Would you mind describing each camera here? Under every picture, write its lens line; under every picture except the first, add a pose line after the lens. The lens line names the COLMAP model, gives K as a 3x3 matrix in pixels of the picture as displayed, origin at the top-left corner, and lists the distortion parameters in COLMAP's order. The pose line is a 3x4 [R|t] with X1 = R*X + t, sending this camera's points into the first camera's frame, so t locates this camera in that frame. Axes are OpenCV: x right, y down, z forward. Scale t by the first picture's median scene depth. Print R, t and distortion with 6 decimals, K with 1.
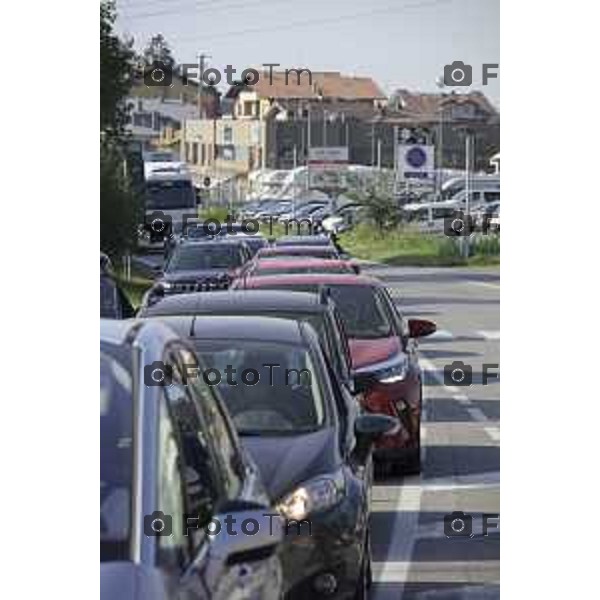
lens RADIAL K [[4429.3, 0, 299.0], [0, 4429.3, 299.2], [0, 0, 1]] dist [0.471209, 0.000000]
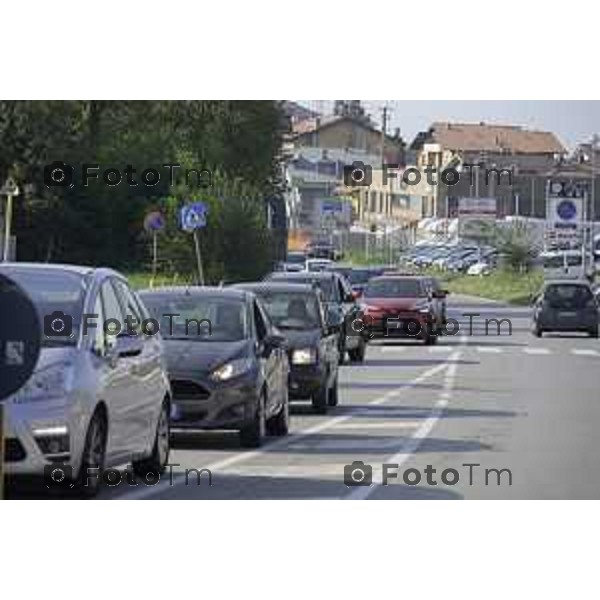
lens RADIAL K [[4429.3, 0, 298.5], [0, 4429.3, 303.8], [0, 0, 1]] dist [0.471209, 0.000000]
pose [[0.998752, 0.023854, -0.043880, 0.017173], [-0.024288, 0.999661, -0.009387, 0.004483], [0.043641, 0.010441, 0.998993, -0.139967]]
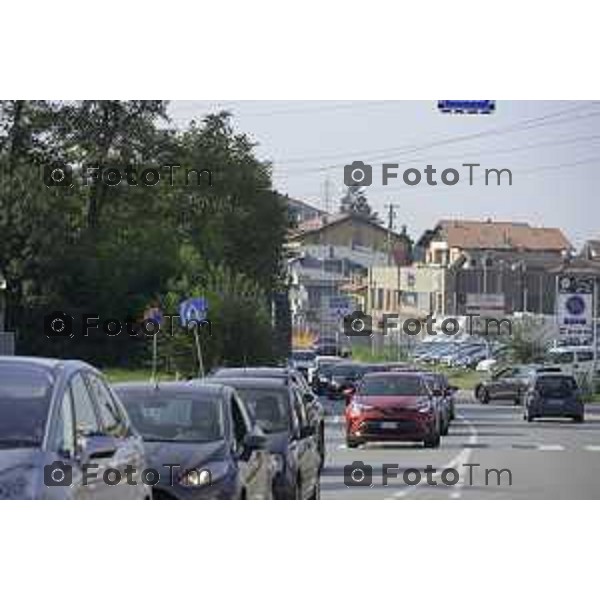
lens RADIAL K [[4429.3, 0, 300.7], [0, 4429.3, 301.7], [0, 0, 1]] dist [0.471209, 0.000000]
pose [[0.998838, 0.015533, -0.045630, 0.016834], [-0.017010, 0.999338, -0.032159, 0.004474], [0.045100, 0.032898, 0.998441, -0.115917]]
